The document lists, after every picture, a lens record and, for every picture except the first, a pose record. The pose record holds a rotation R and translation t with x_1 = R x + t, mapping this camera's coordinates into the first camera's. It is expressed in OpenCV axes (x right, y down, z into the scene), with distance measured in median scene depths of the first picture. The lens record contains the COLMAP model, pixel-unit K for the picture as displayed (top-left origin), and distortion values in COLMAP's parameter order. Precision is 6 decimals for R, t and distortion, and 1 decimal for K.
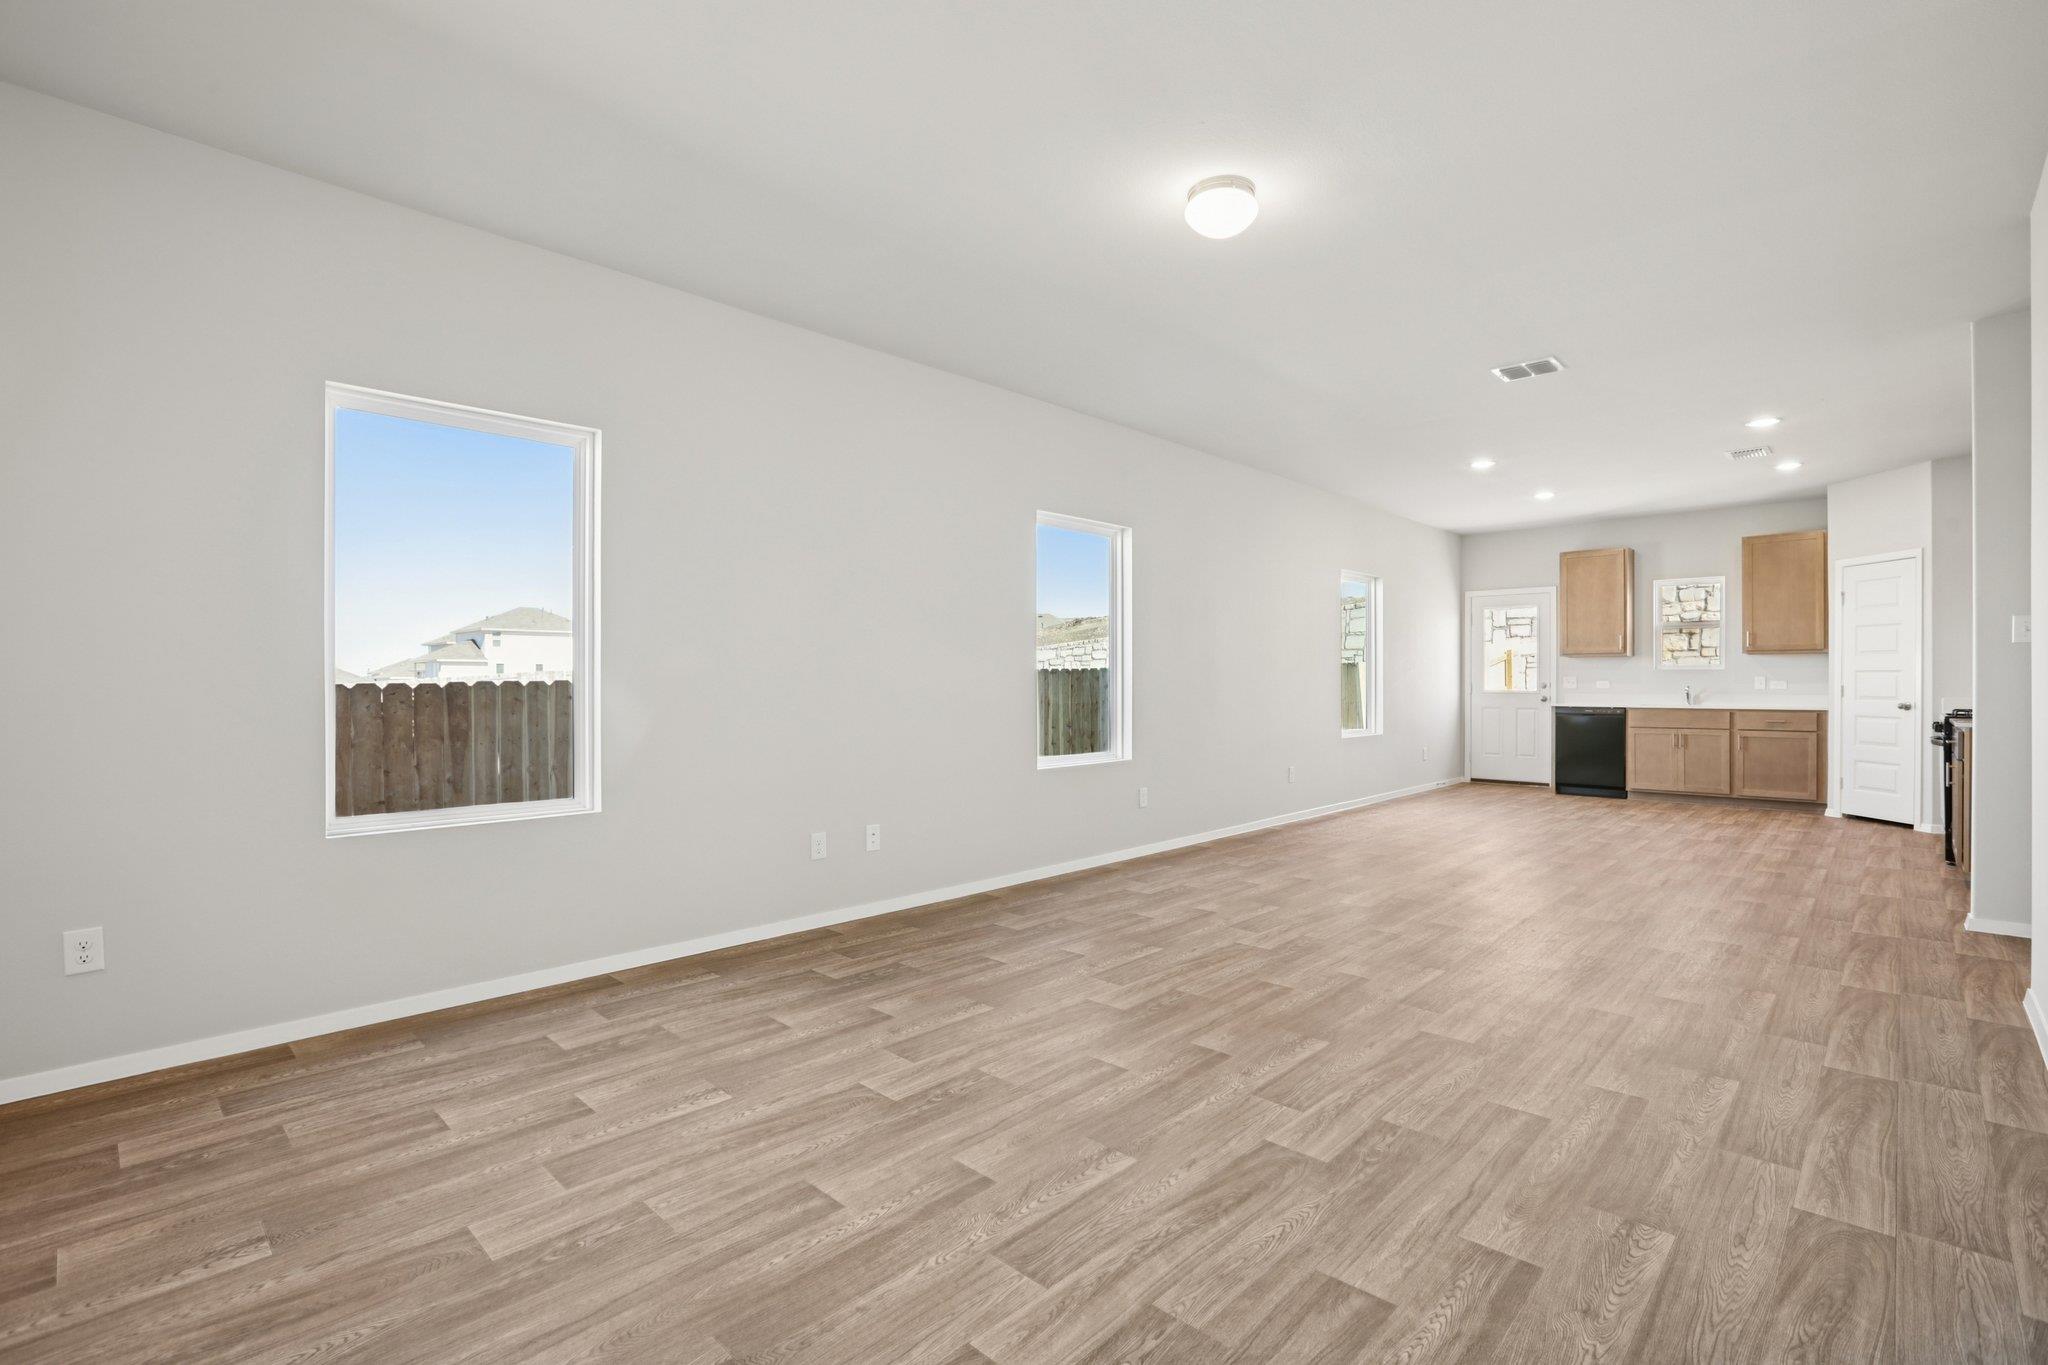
lens RADIAL K [[935.4, 0, 1024.0], [0, 935.4, 682.5], [0, 0, 1]] dist [-0.028000, 0.000478]
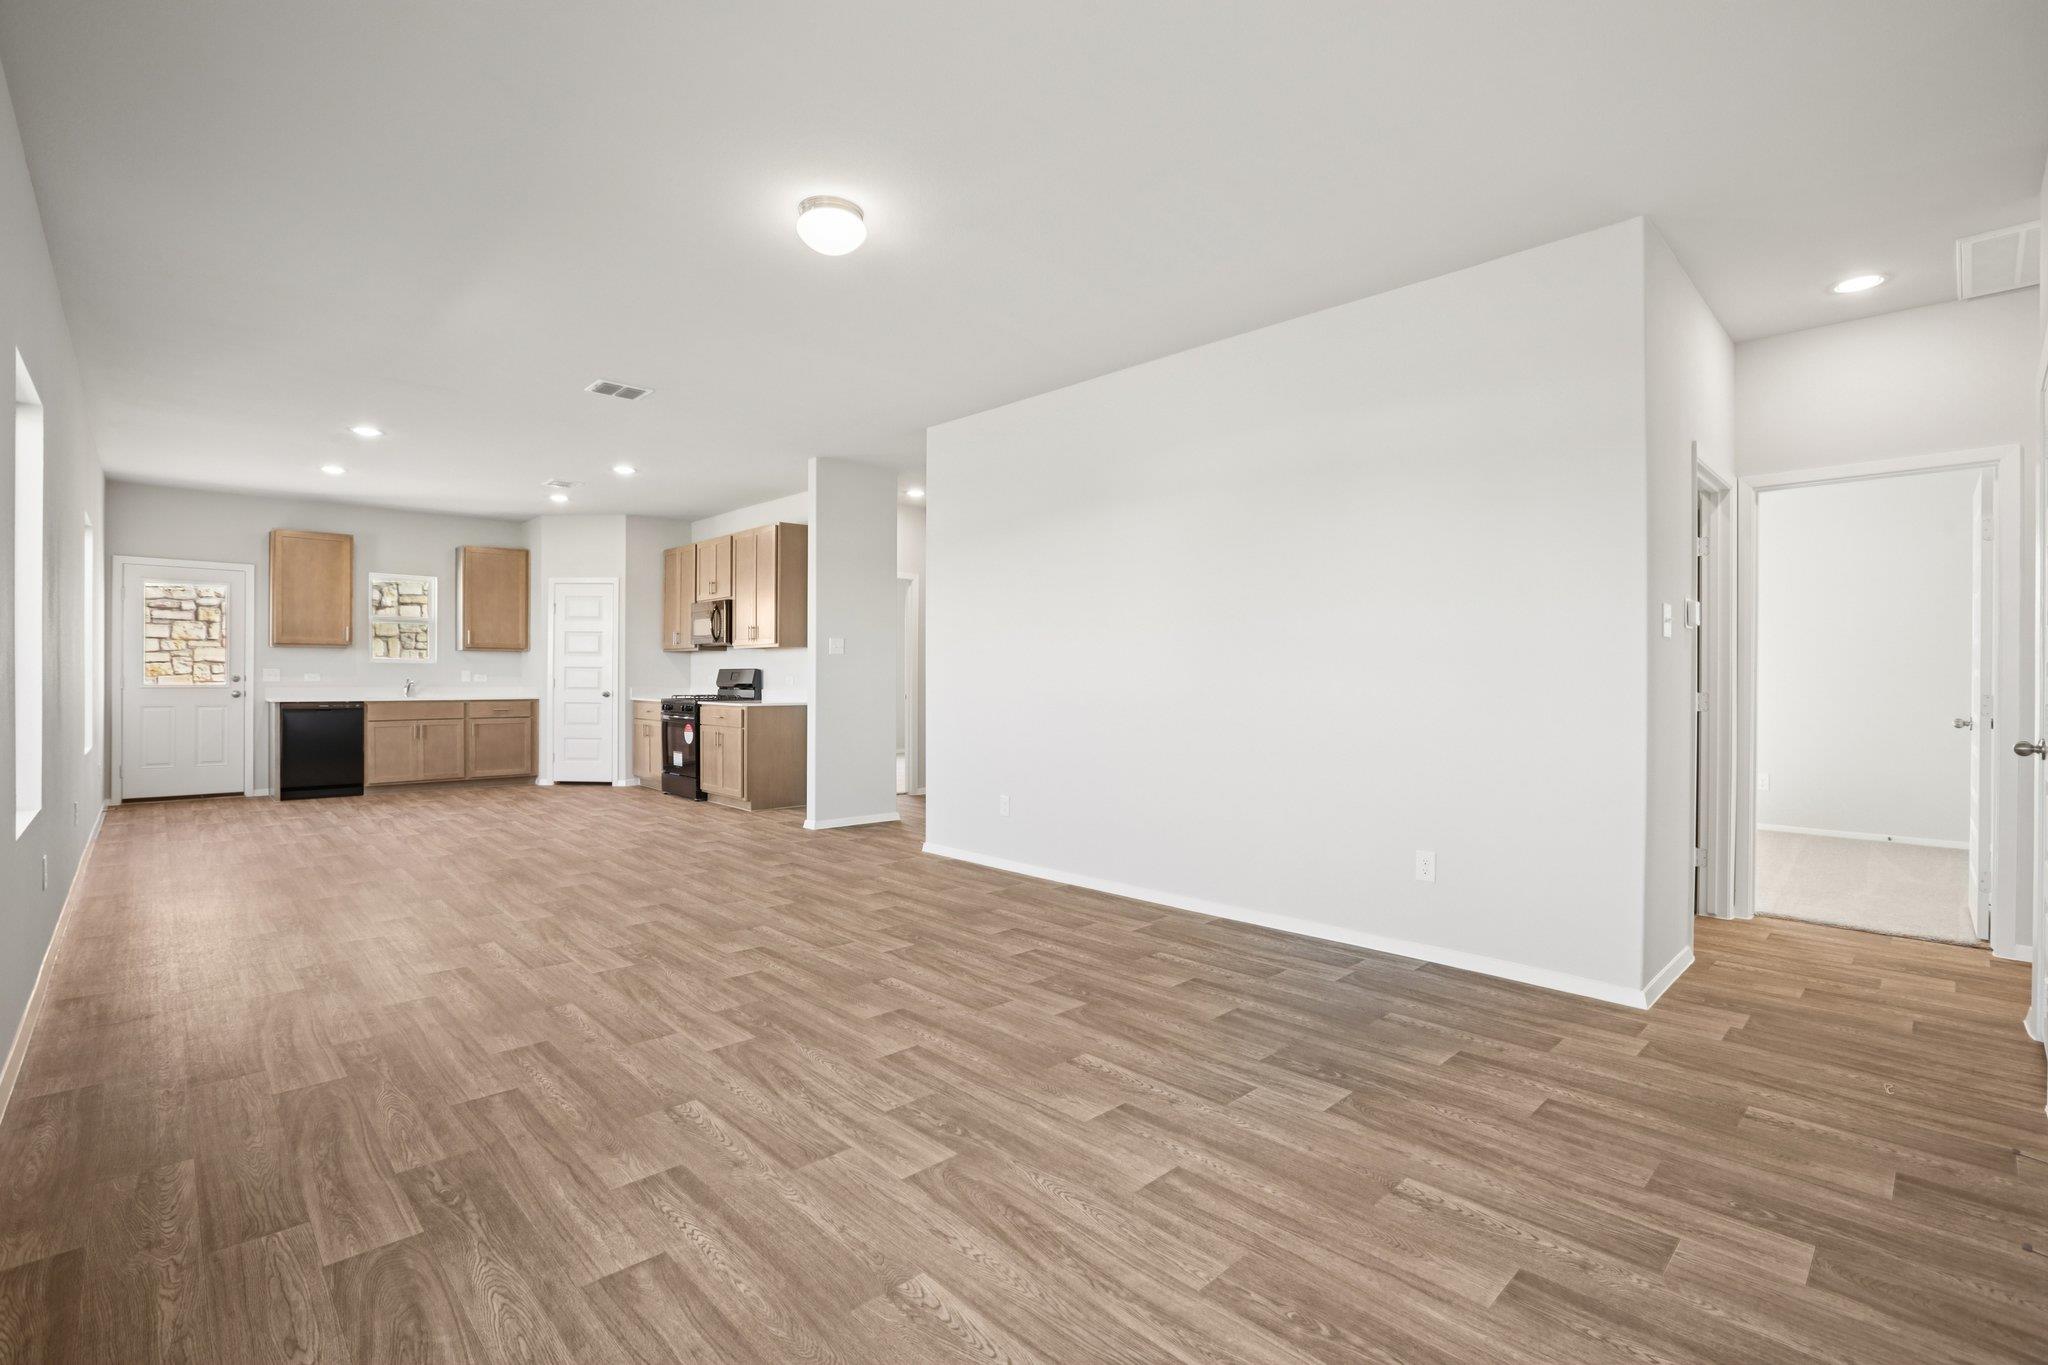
lens RADIAL K [[930.9, 0, 1015.7], [0, 930.9, 682.7], [0, 0, 1]] dist [-0.000309, 0.000113]
pose [[0.055785, -0.005434, 0.998428, -0.312139], [-0.003302, 0.999979, 0.005627, -0.000341], [-0.998437, -0.003611, 0.055765, 0.276663]]
